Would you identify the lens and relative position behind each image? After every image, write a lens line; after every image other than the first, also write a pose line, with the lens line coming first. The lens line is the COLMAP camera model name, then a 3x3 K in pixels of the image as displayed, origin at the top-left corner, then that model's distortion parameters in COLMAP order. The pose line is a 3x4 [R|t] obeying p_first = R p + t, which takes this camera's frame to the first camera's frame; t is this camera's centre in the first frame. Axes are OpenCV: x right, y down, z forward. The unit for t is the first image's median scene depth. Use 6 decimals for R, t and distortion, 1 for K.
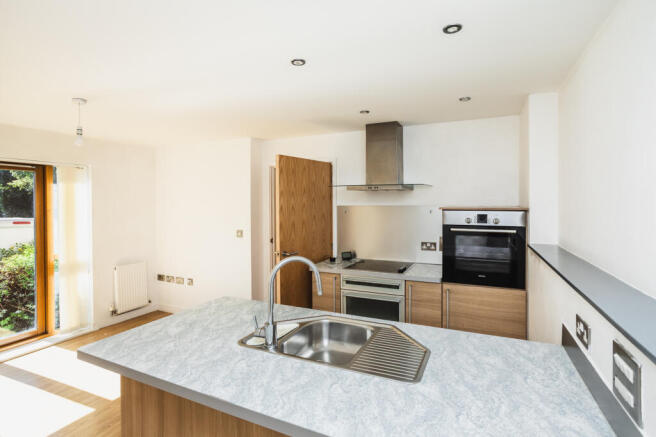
lens RADIAL K [[320.7, 0, 327.4], [0, 320.7, 206.2], [0, 0, 1]] dist [0.000321, 0.000097]
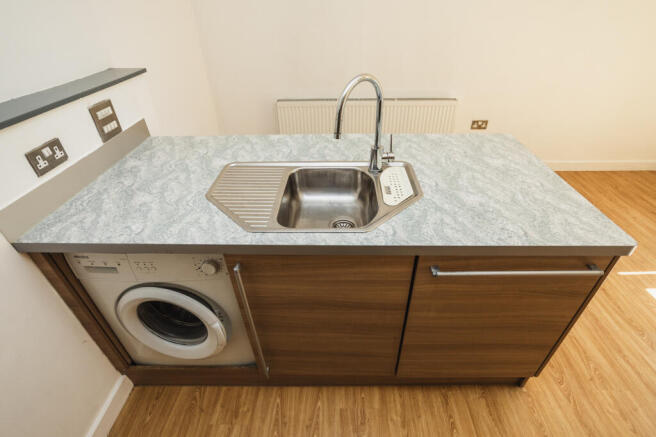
lens RADIAL K [[329.1, 0, 331.9], [0, 329.1, 252.2], [0, 0, 1]] dist [-0.029895, -0.000100]
pose [[-0.913815, 0.269139, -0.304147, 0.164053], [0.015146, 0.770954, 0.636710, 0.000854], [0.405848, 0.577229, -0.708586, 0.960549]]
